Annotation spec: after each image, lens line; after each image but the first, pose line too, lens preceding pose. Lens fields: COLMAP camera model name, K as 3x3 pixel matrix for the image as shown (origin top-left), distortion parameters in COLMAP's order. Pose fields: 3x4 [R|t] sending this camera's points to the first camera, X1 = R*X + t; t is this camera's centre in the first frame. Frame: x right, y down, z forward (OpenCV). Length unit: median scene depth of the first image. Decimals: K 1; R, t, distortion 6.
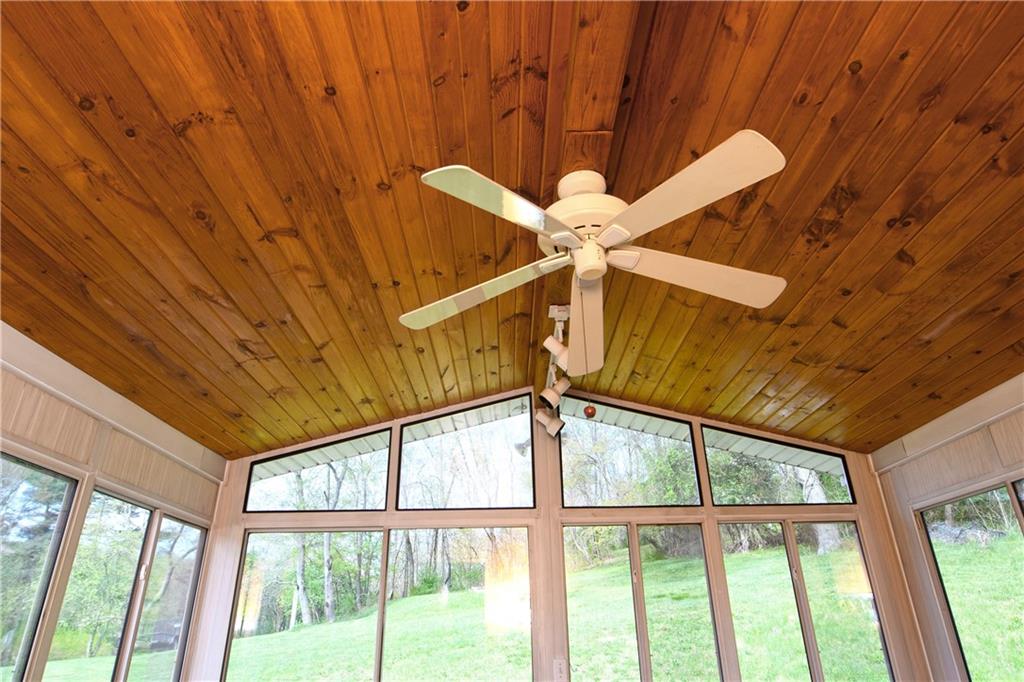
lens RADIAL K [[624.8, 0, 508.2], [0, 624.8, 335.5], [0, 0, 1]] dist [-0.010627, -0.005019]
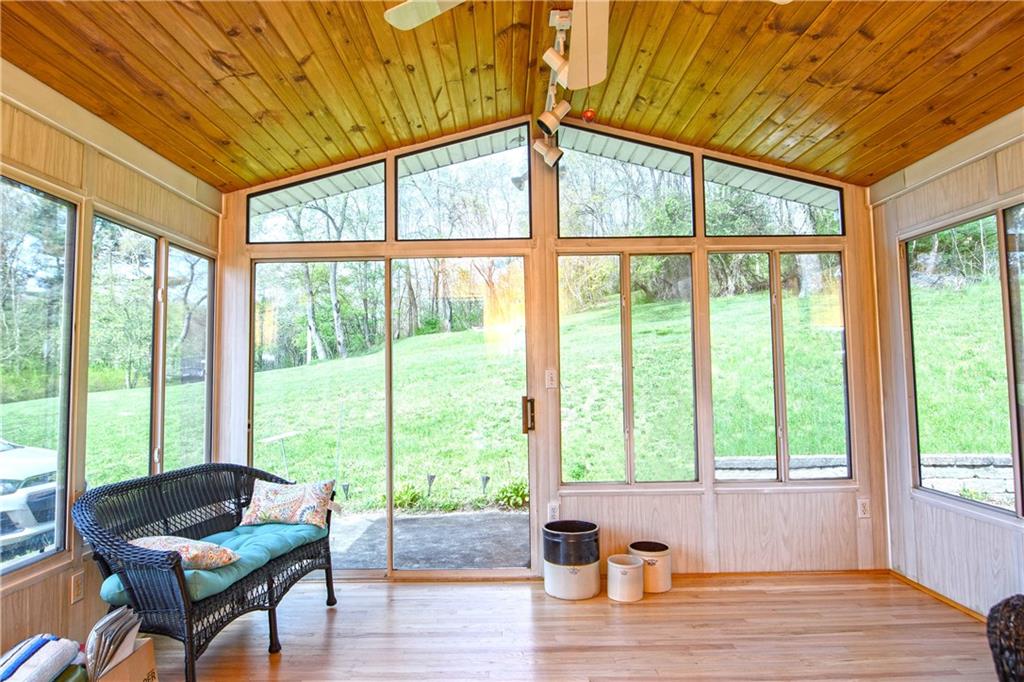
lens RADIAL K [[624.8, 0, 508.2], [0, 624.8, 335.5], [0, 0, 1]] dist [-0.010627, -0.005019]
pose [[0.999993, 0.000254, 0.003639, 0.001472], [-0.001629, 0.923715, 0.383076, 0.030400], [-0.003264, -0.383080, 0.923710, -0.007464]]
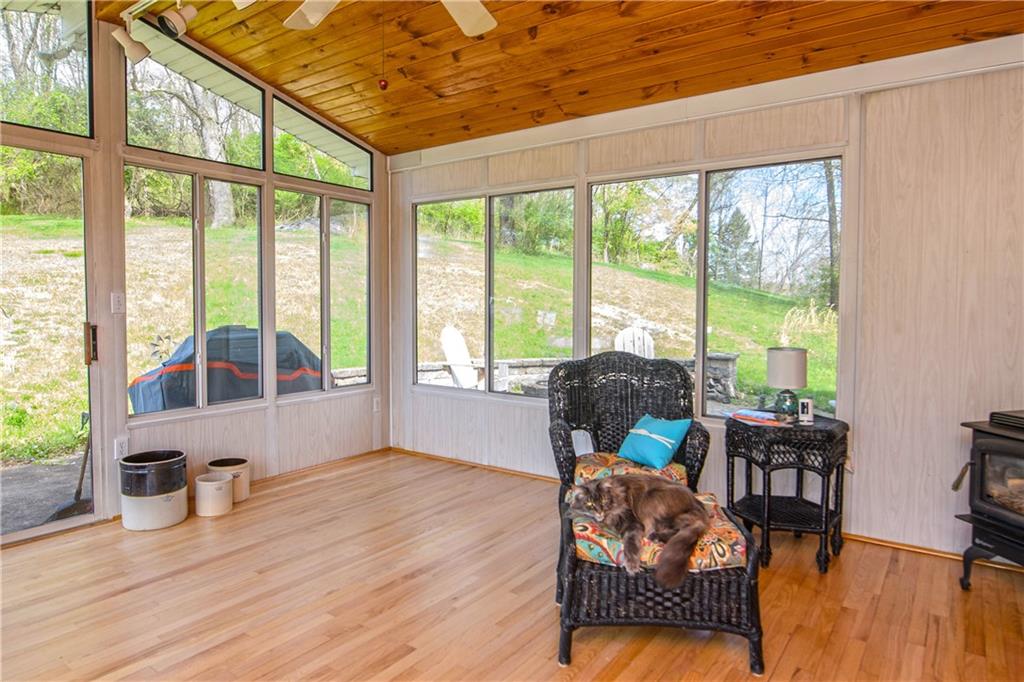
lens RADIAL K [[624.8, 0, 508.2], [0, 624.8, 335.5], [0, 0, 1]] dist [-0.010627, -0.005019]
pose [[0.584856, -0.028173, 0.810648, -0.324468], [-0.366163, 0.882603, 0.294848, 0.049542], [-0.723788, -0.469273, 0.505880, 0.007644]]
